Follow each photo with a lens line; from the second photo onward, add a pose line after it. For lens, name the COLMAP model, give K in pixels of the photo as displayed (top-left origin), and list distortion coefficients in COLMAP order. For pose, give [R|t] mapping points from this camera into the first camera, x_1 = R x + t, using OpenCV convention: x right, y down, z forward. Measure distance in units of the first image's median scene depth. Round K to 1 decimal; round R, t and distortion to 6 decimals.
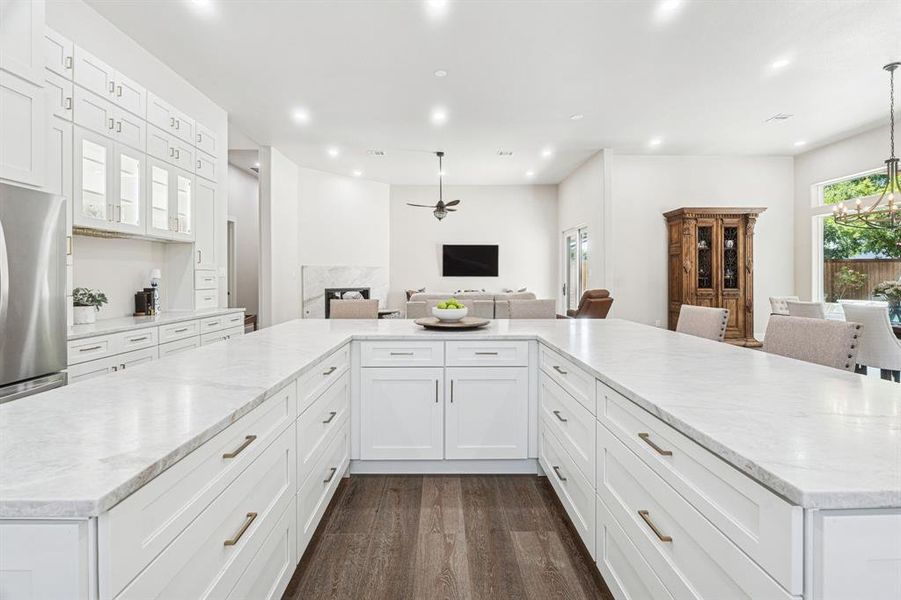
lens RADIAL K [[406.0, 0, 451.6], [0, 406.0, 280.0], [0, 0, 1]] dist [-0.004558, 0.000471]
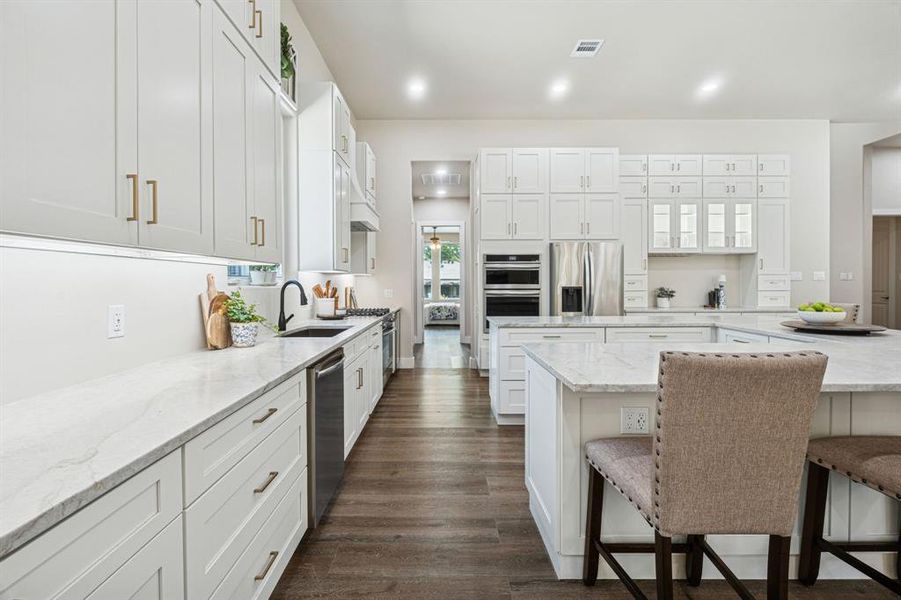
lens RADIAL K [[413.3, 0, 445.7], [0, 413.3, 283.2], [0, 0, 1]] dist [-0.000762, 0.000144]
pose [[-0.029379, 0.002690, -0.999565, 0.398501], [-0.004049, 0.999988, 0.002810, 0.000730], [0.999560, 0.004129, -0.029367, 0.050752]]
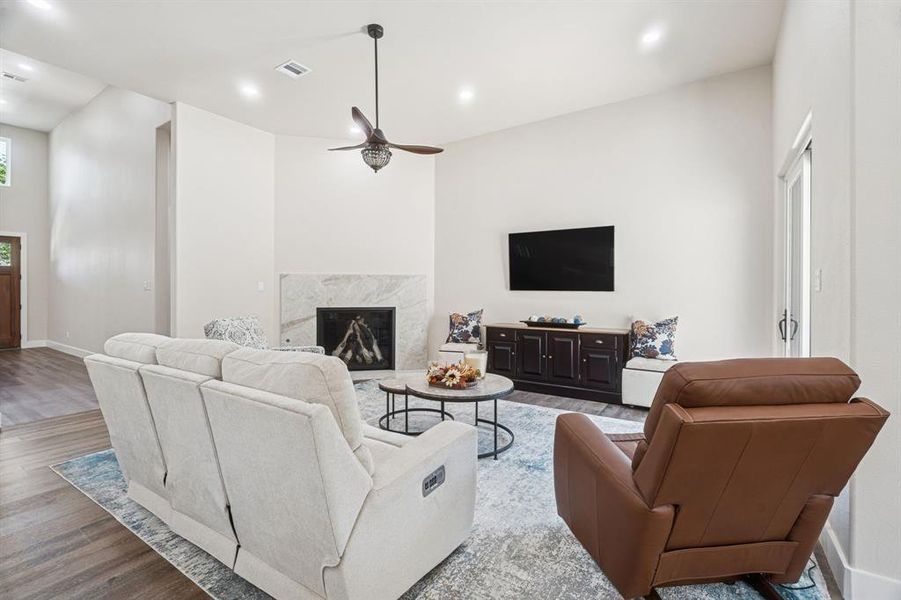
lens RADIAL K [[403.0, 0, 449.8], [0, 403.0, 288.2], [0, 0, 1]] dist [-0.008887, 0.000461]
pose [[0.815622, 0.000531, -0.578585, 0.322780], [-0.008435, 0.999904, -0.010973, -0.006977], [0.578523, 0.013830, 0.815549, 0.695376]]
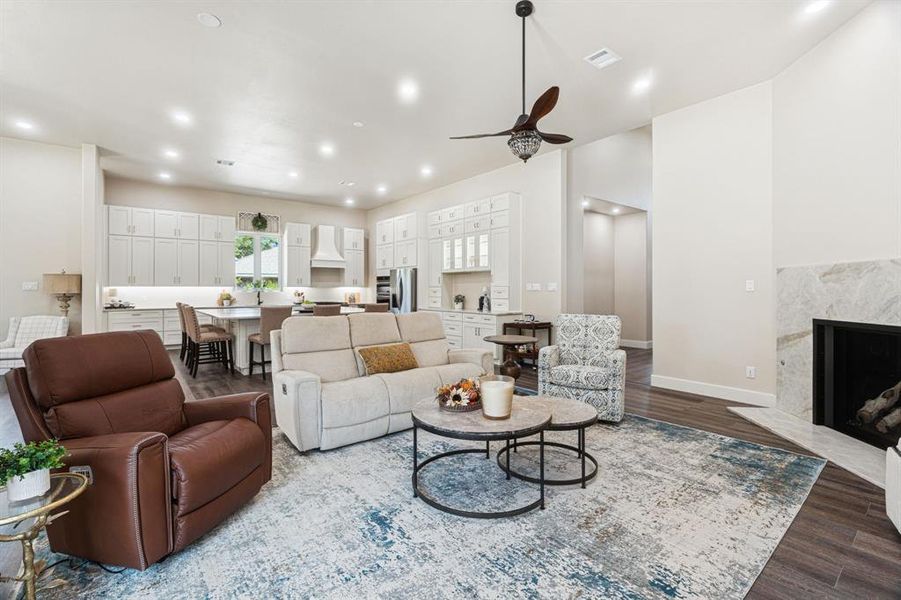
lens RADIAL K [[403.0, 0, 449.8], [0, 403.0, 288.2], [0, 0, 1]] dist [-0.008887, 0.000461]
pose [[-0.798186, 0.002556, -0.602406, 0.302122], [-0.000333, 0.999989, 0.004684, -0.015329], [0.602411, 0.003939, -0.798176, 1.339176]]
